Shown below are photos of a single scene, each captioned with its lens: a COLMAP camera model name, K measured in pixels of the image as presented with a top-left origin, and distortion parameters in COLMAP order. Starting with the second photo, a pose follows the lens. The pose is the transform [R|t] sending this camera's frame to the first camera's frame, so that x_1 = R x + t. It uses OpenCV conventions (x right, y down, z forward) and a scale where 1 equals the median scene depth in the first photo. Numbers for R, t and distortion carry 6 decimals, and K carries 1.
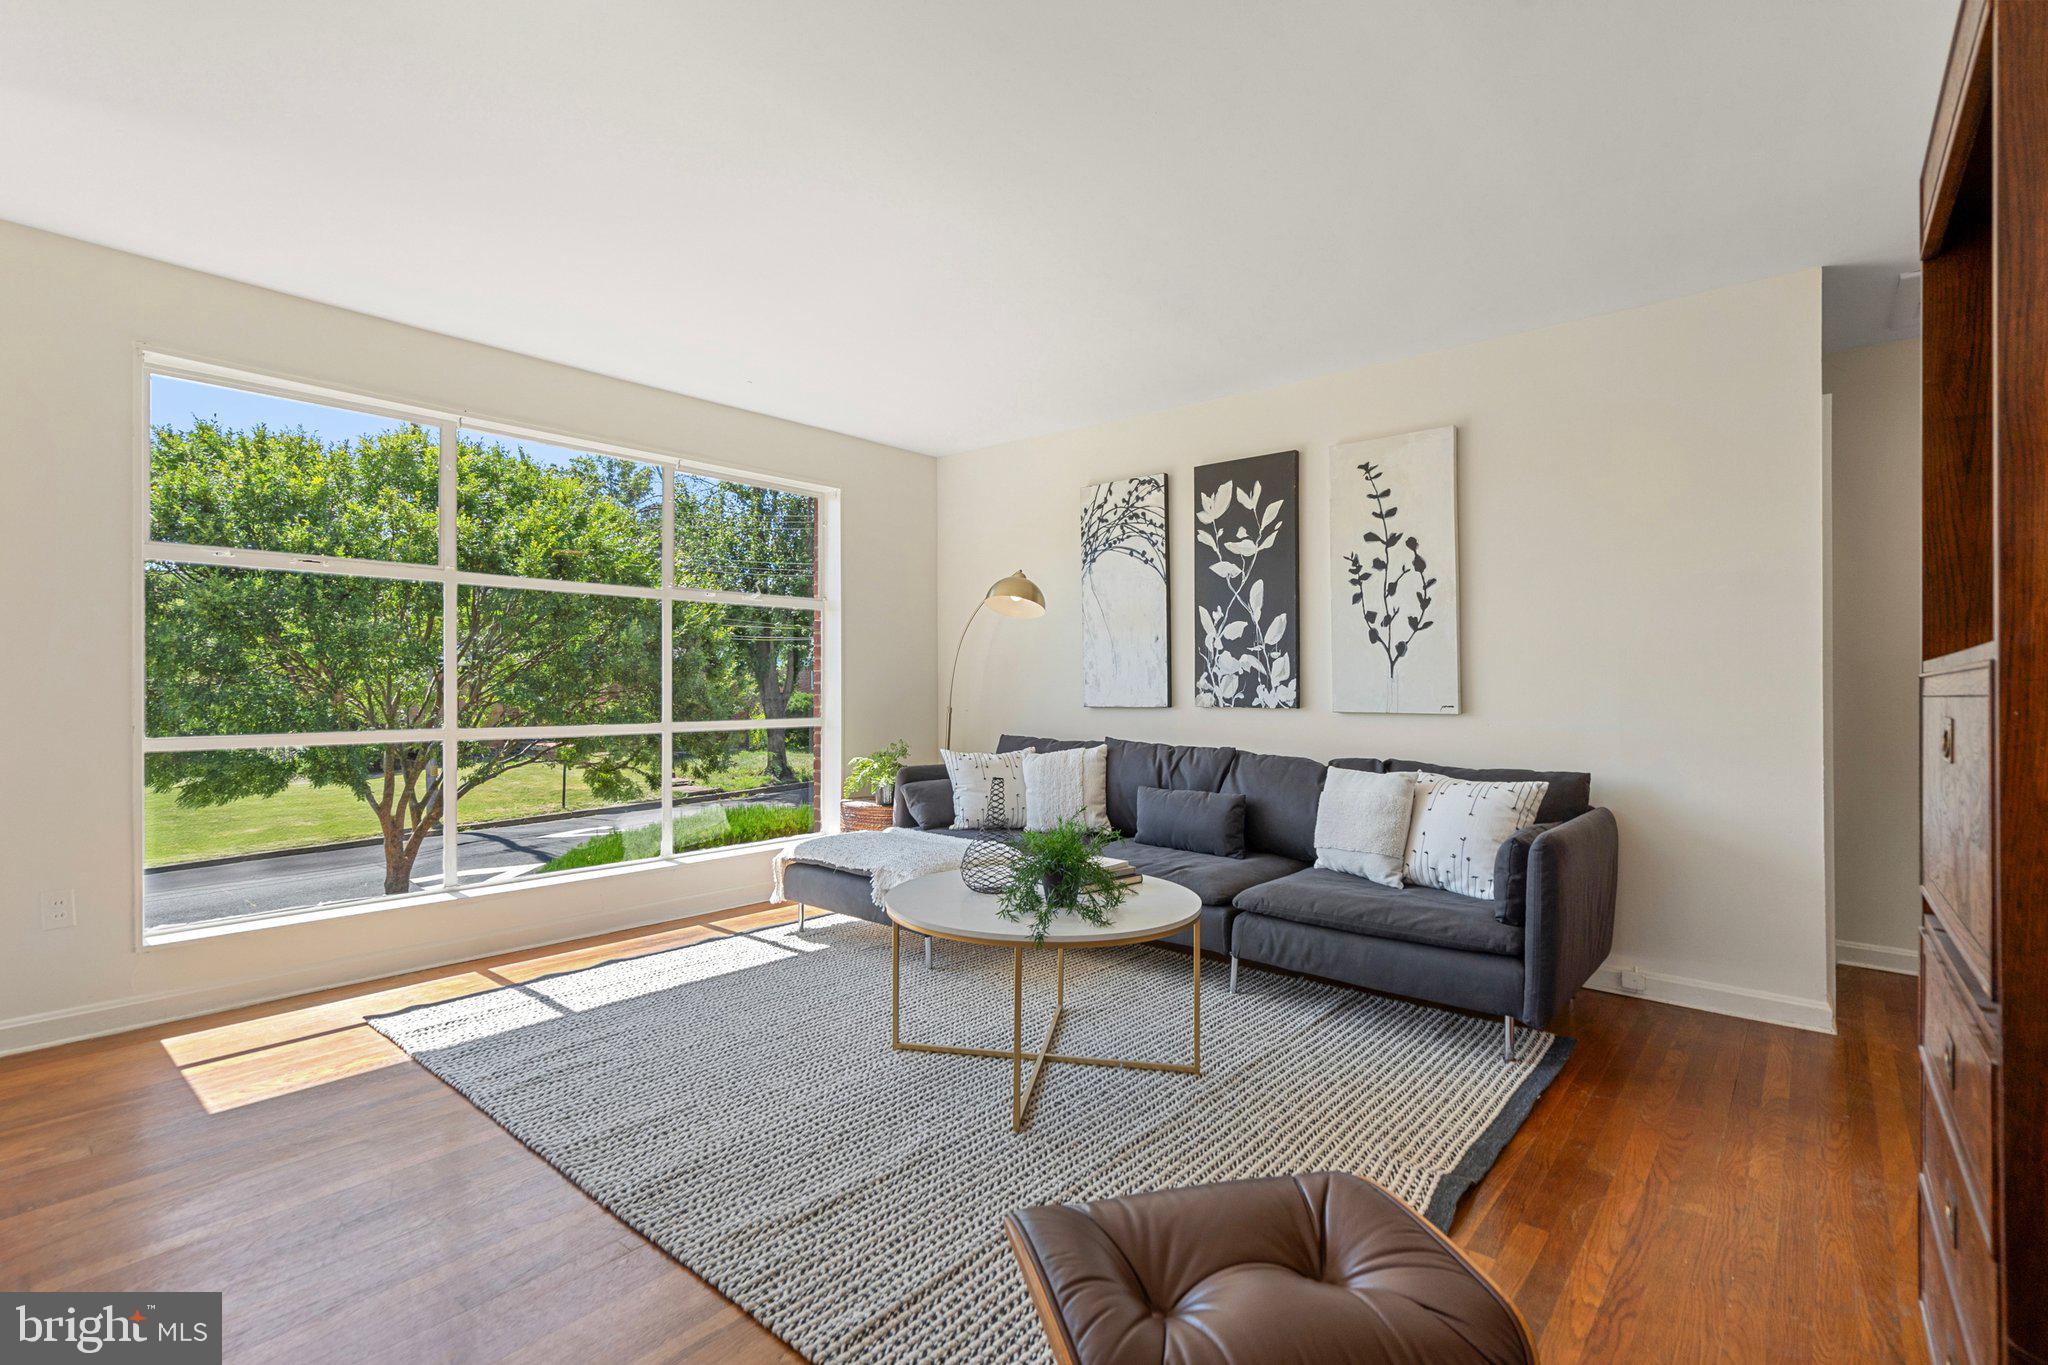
lens RADIAL K [[961.0, 0, 1030.5], [0, 961.0, 684.1], [0, 0, 1]] dist [0.000667, 0.000755]
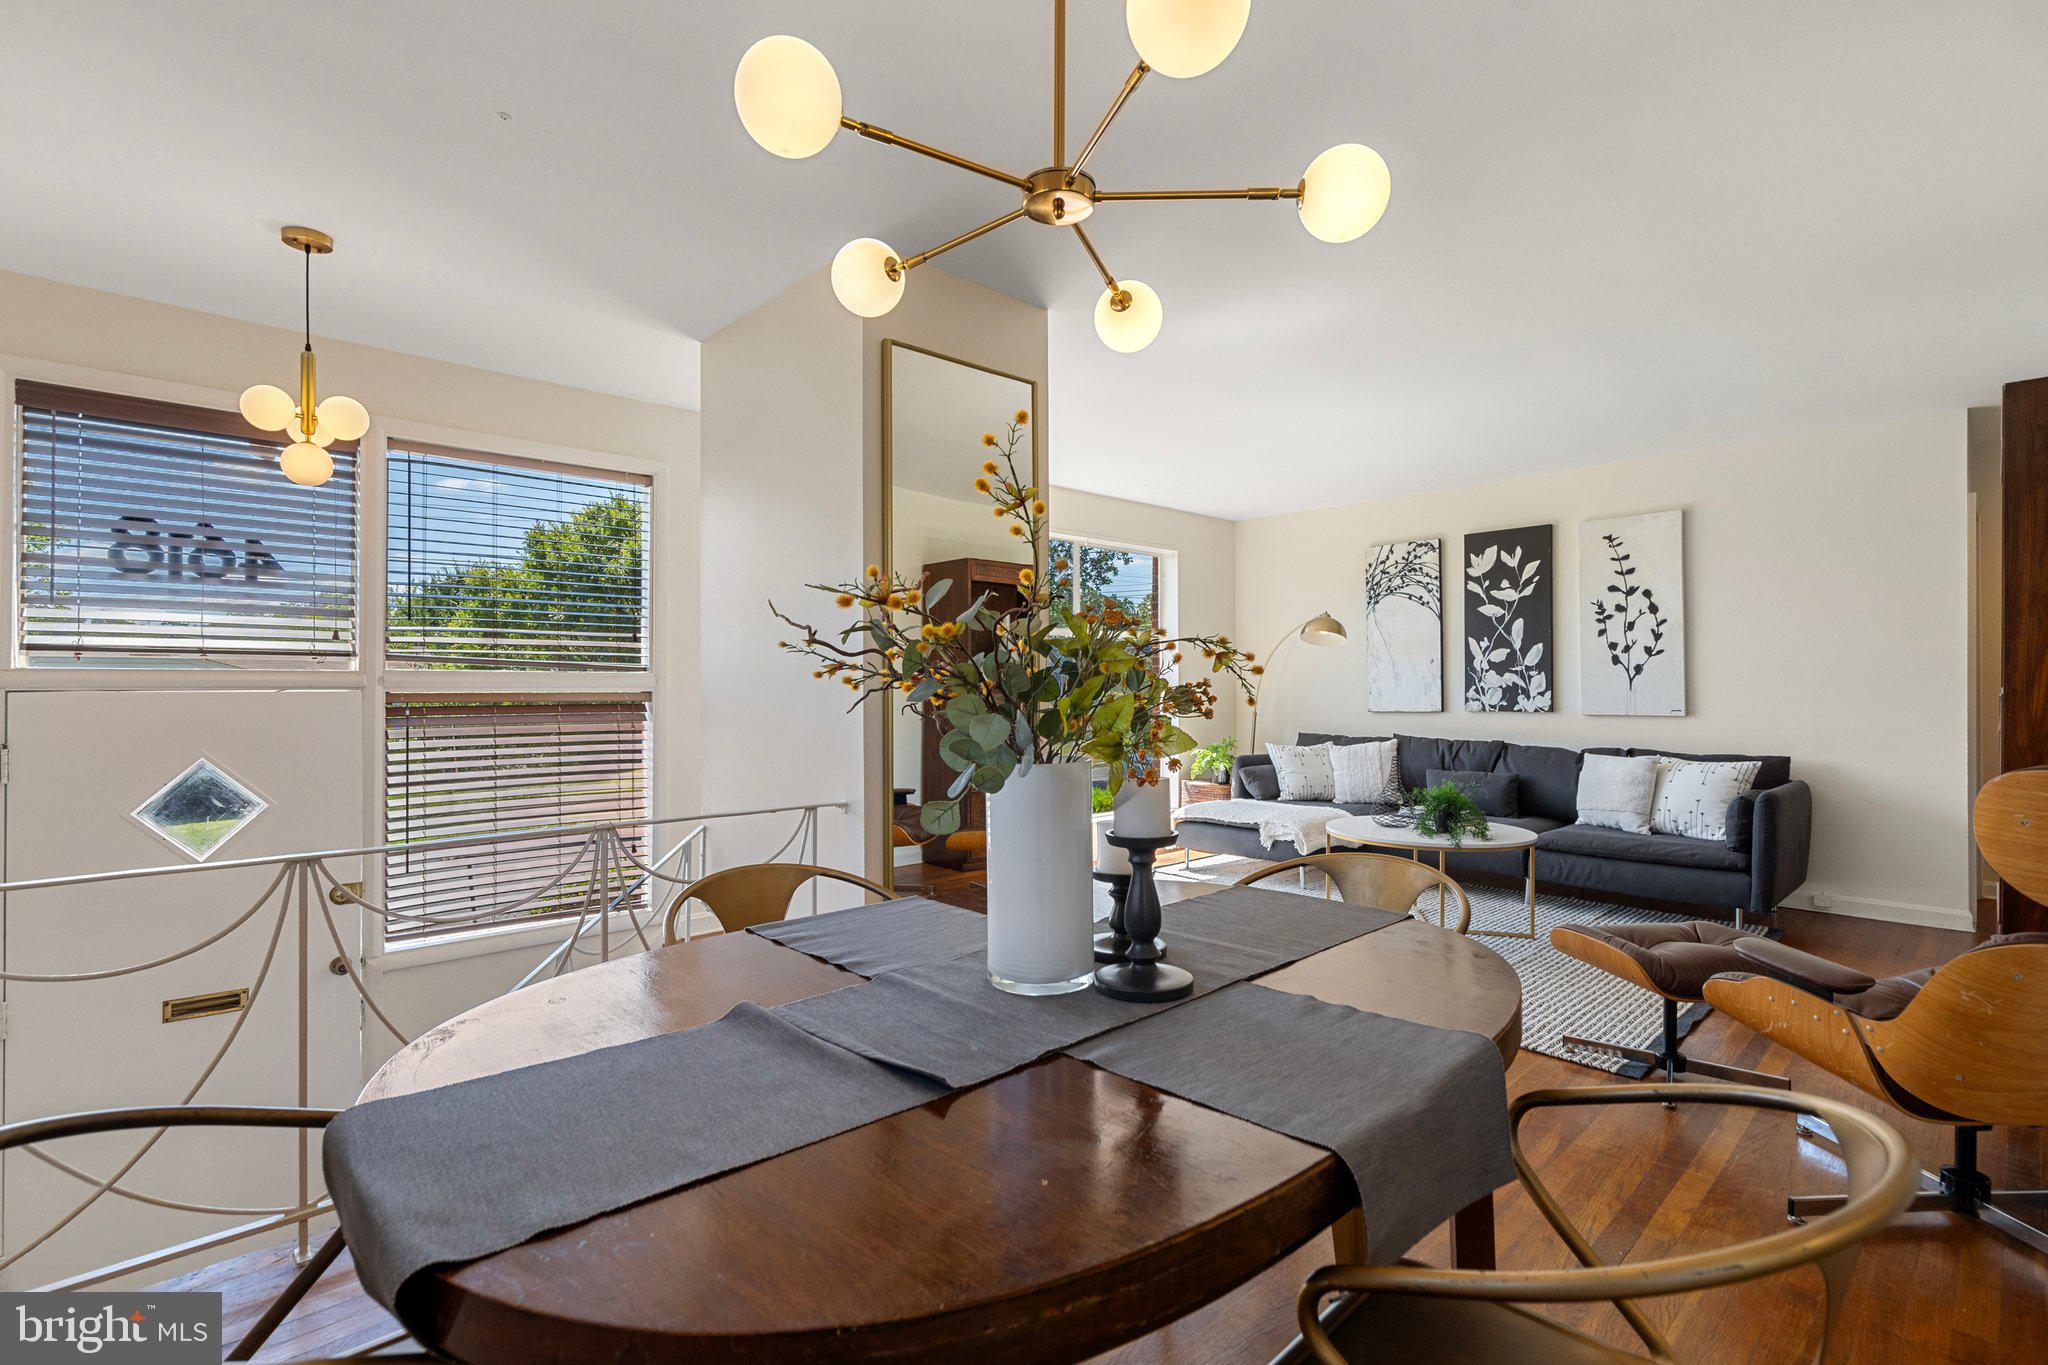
lens RADIAL K [[961.0, 0, 1018.4], [0, 961.0, 701.0], [0, 0, 1]] dist [0.000667, 0.000755]
pose [[0.993331, -0.006003, -0.115138, -0.315489], [0.007613, 0.999879, 0.013540, -0.014918], [0.115043, -0.014327, 0.993257, -0.444650]]
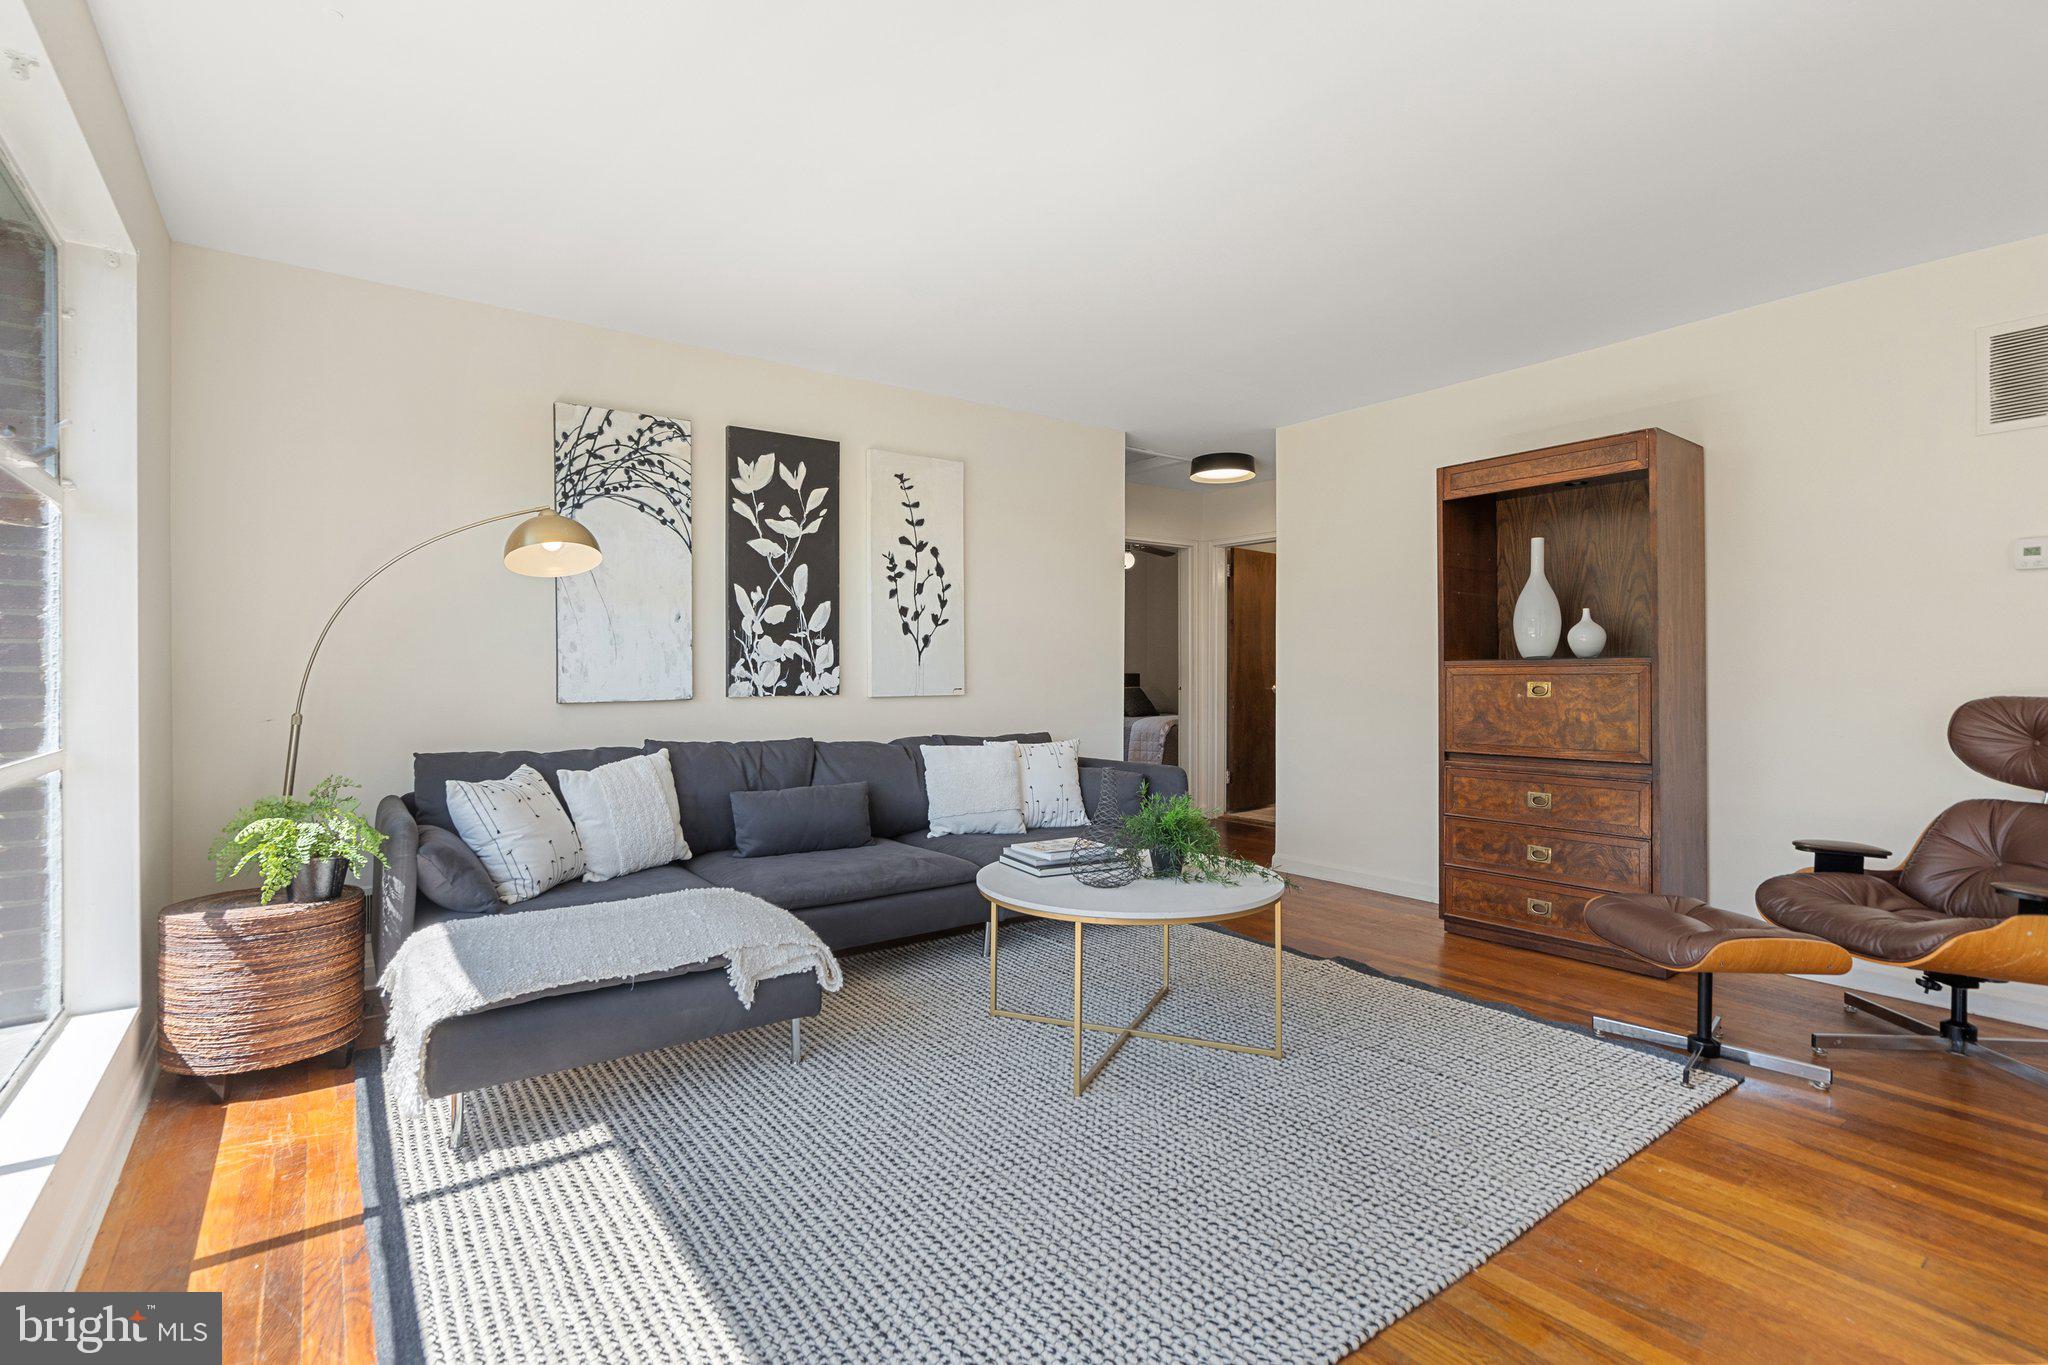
lens RADIAL K [[961.0, 0, 1020.9], [0, 961.0, 679.6], [0, 0, 1]] dist [0.000667, 0.000755]
pose [[0.220410, -0.012690, 0.975325, -0.666019], [0.003246, 0.999919, 0.012276, -0.002845], [-0.975402, 0.000460, 0.220433, 0.572424]]
